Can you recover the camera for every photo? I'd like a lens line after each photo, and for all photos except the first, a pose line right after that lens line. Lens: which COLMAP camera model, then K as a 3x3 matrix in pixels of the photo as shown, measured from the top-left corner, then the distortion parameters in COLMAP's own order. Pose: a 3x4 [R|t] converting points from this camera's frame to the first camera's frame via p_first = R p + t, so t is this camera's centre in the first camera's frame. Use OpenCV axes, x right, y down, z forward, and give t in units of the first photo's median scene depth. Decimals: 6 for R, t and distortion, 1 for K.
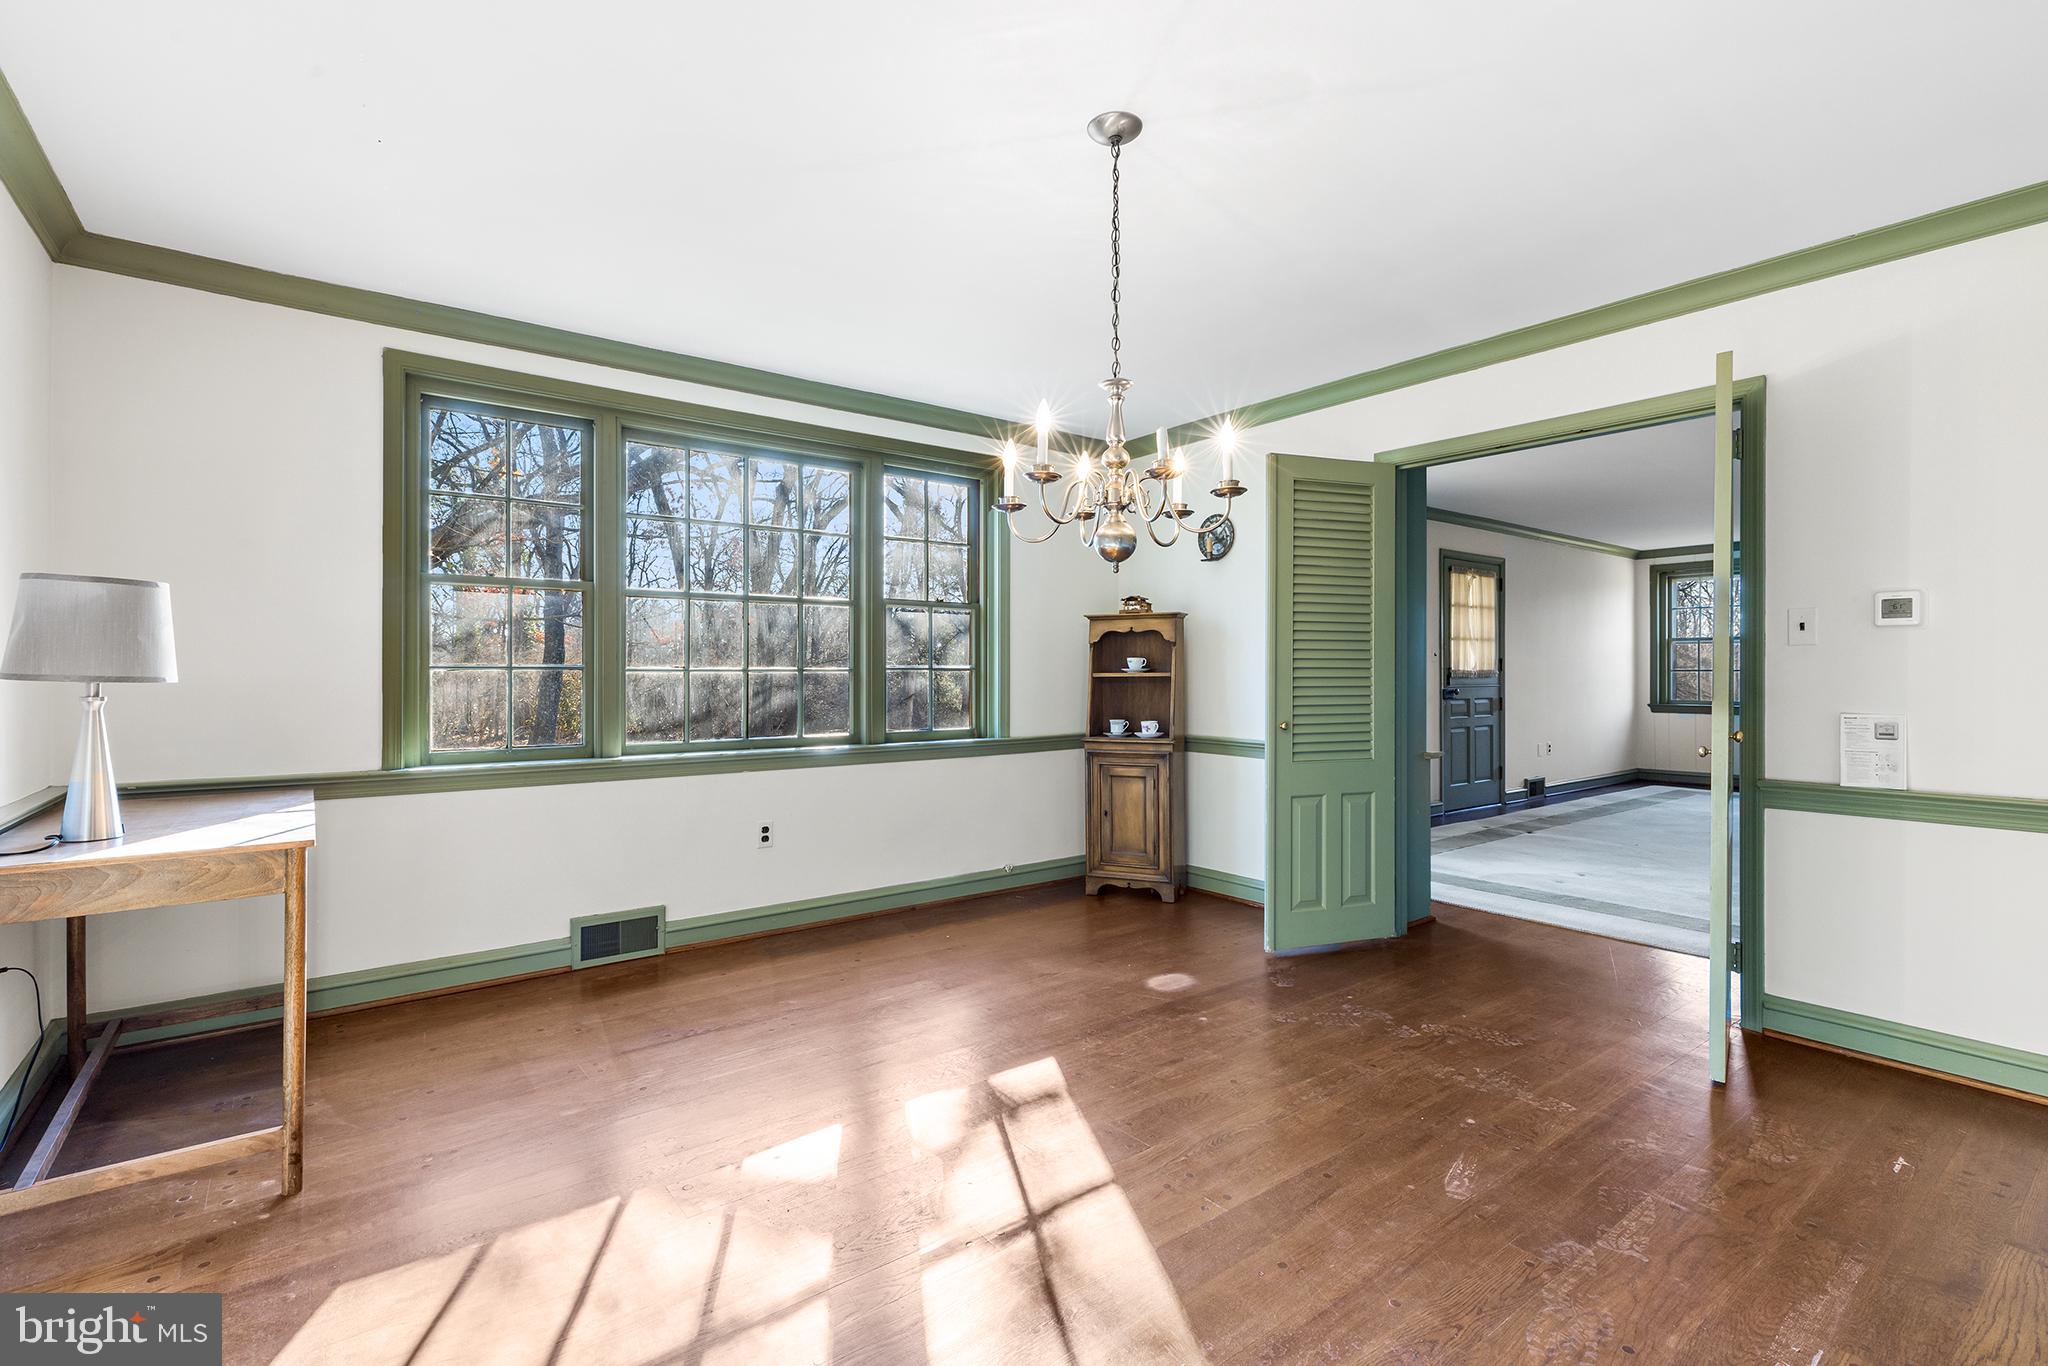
lens RADIAL K [[936.3, 0, 1026.5], [0, 936.3, 662.1], [0, 0, 1]] dist [0.000173, 0.000040]
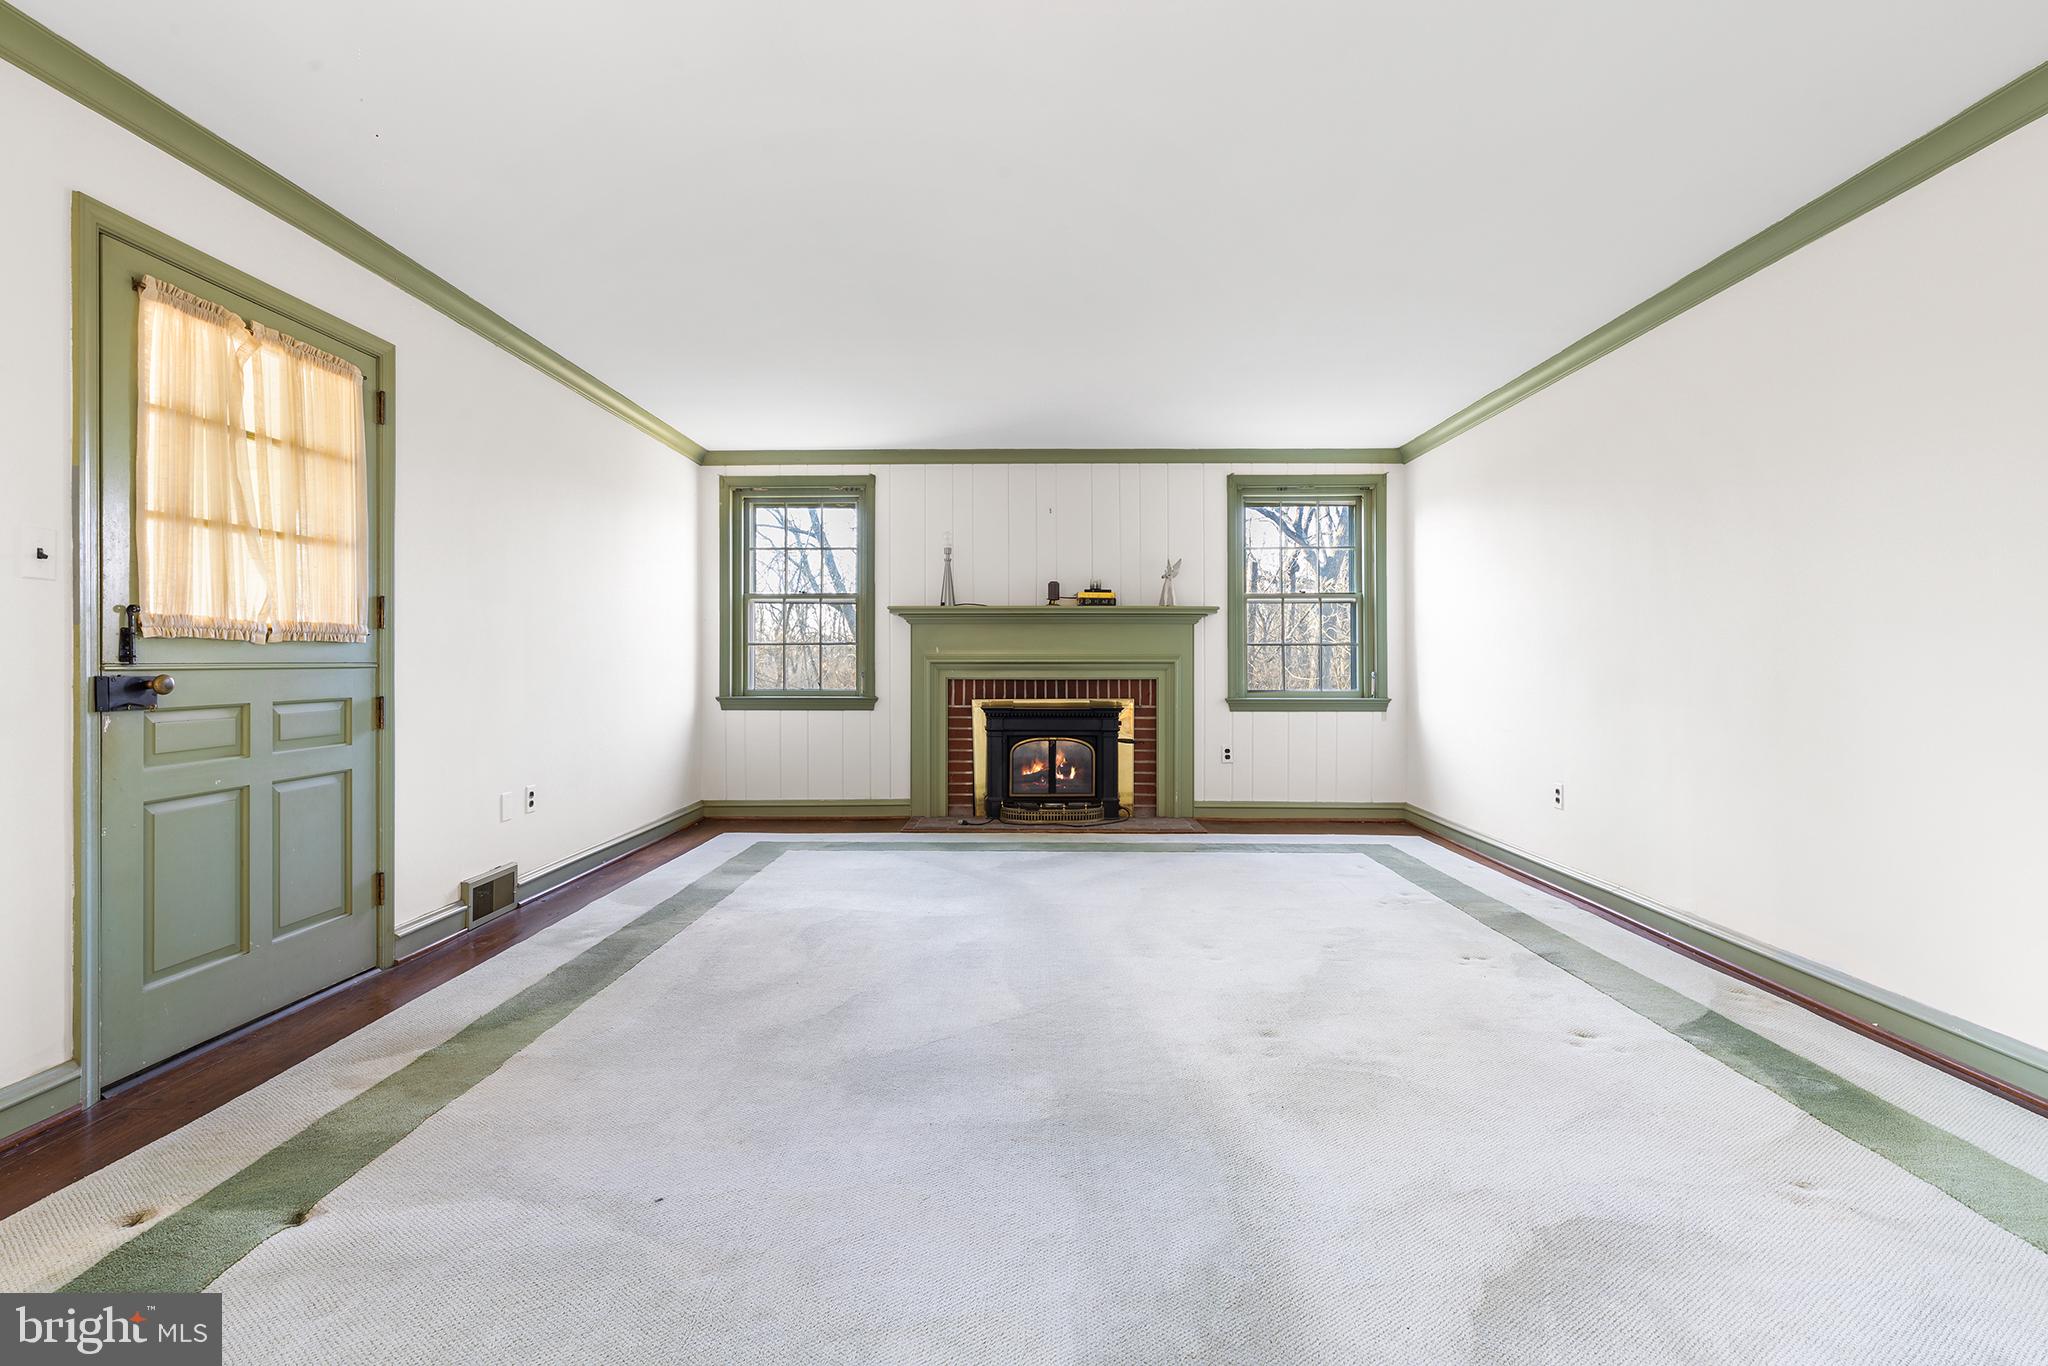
lens RADIAL K [[936.3, 0, 1026.5], [0, 936.3, 662.1], [0, 0, 1]] dist [0.000173, 0.000040]
pose [[0.623677, -0.003787, 0.781673, 0.336920], [-0.003590, 0.999964, 0.007709, 0.017590], [-0.781674, -0.007615, 0.623641, 0.497007]]
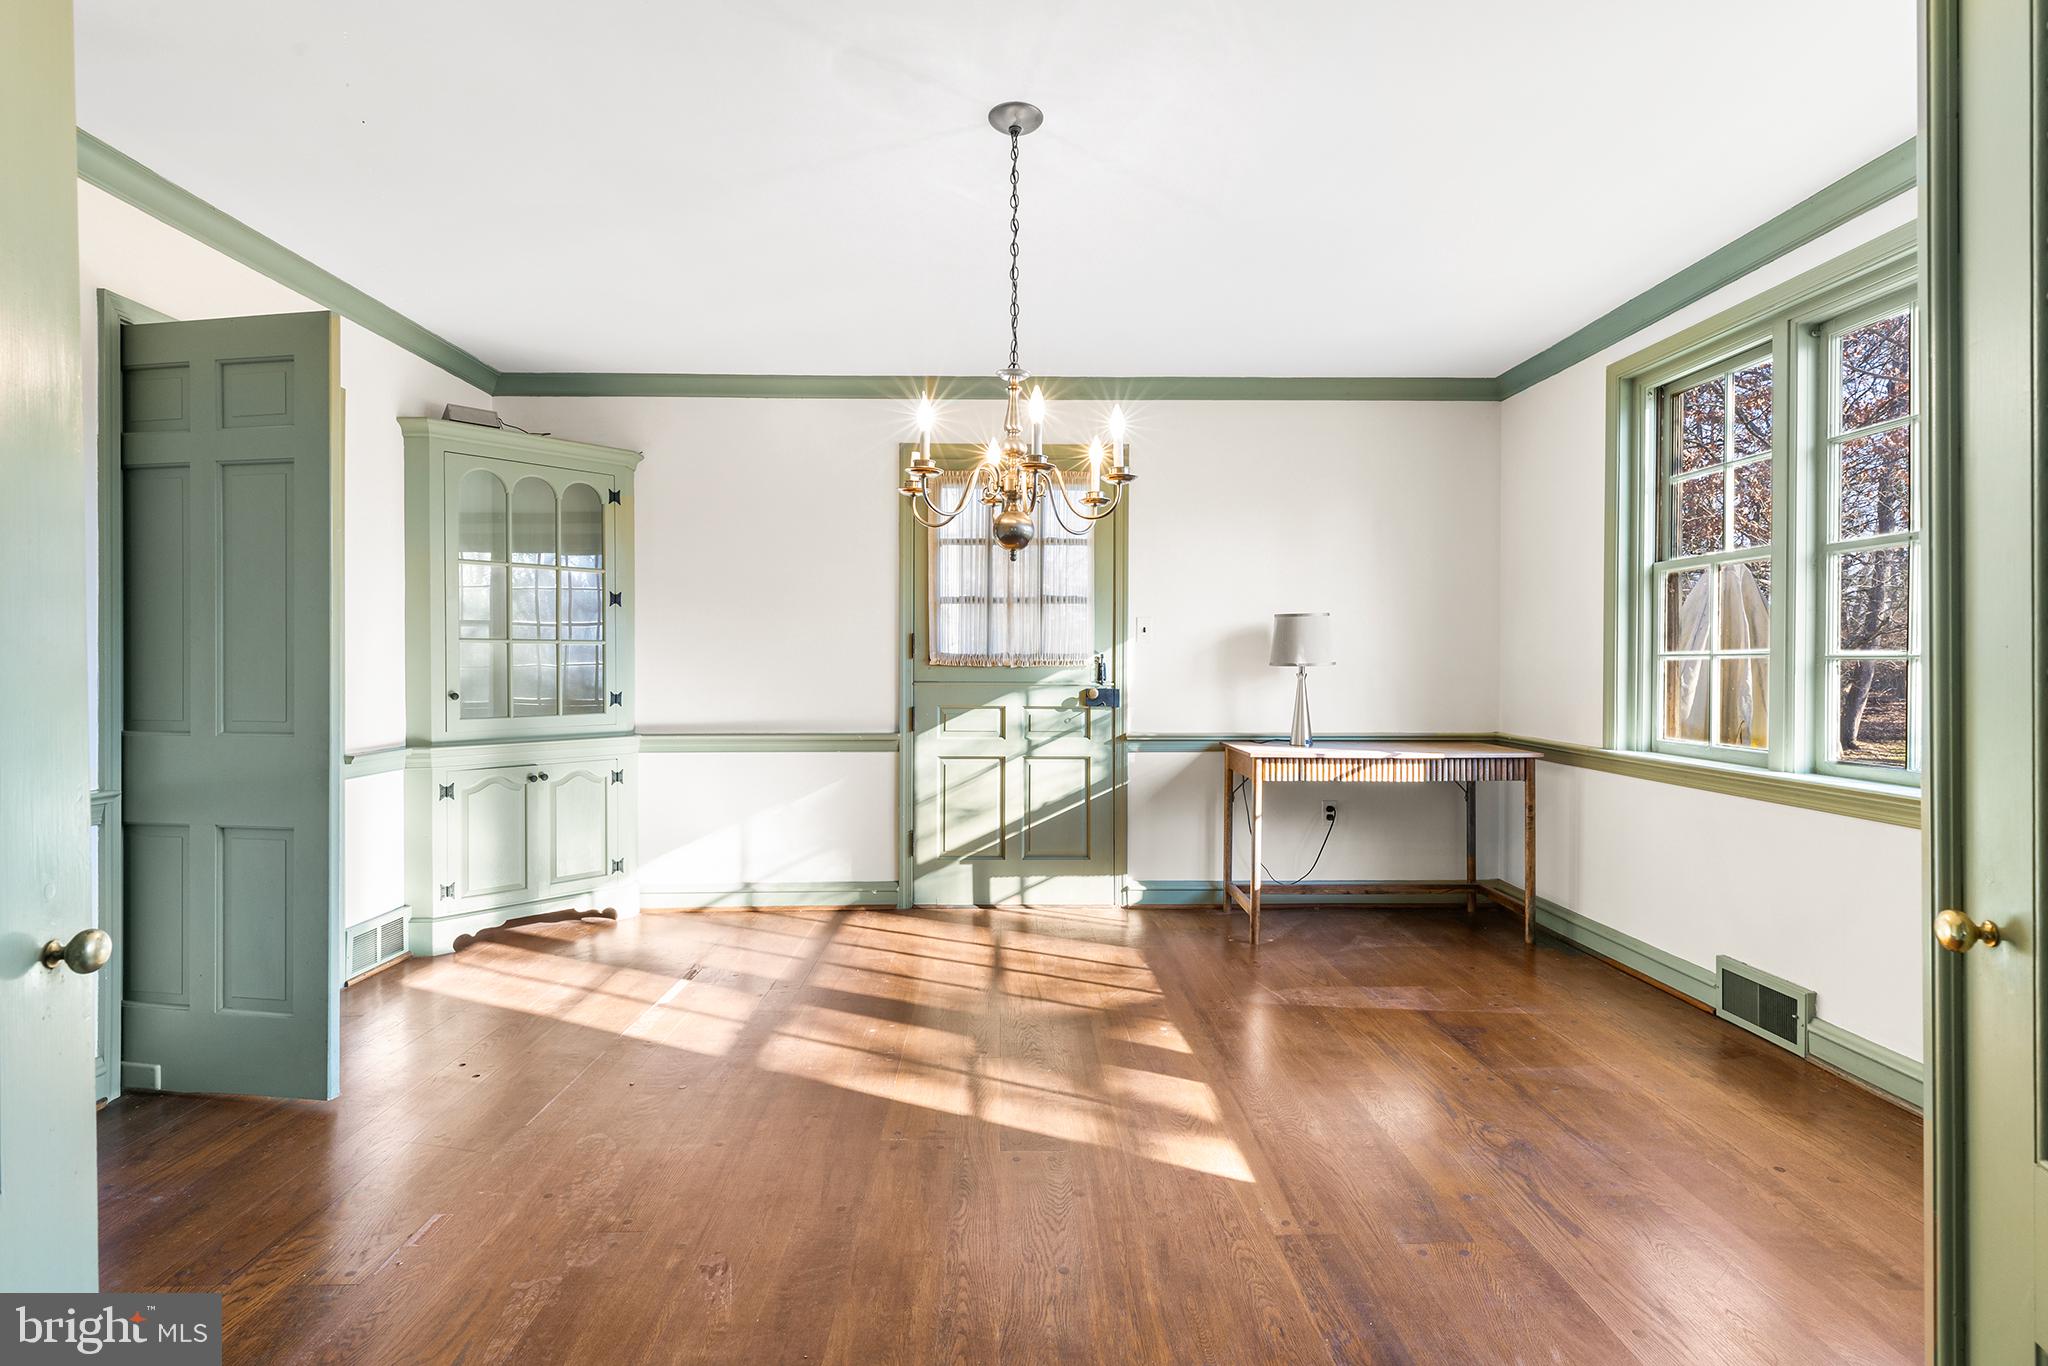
lens RADIAL K [[936.3, 0, 1026.5], [0, 936.3, 662.1], [0, 0, 1]] dist [0.000173, 0.000040]
pose [[-0.568897, 0.006117, -0.822386, 2.875708], [0.009736, 0.999952, 0.000703, 0.023113], [0.822351, -0.007606, -0.568929, 4.967226]]
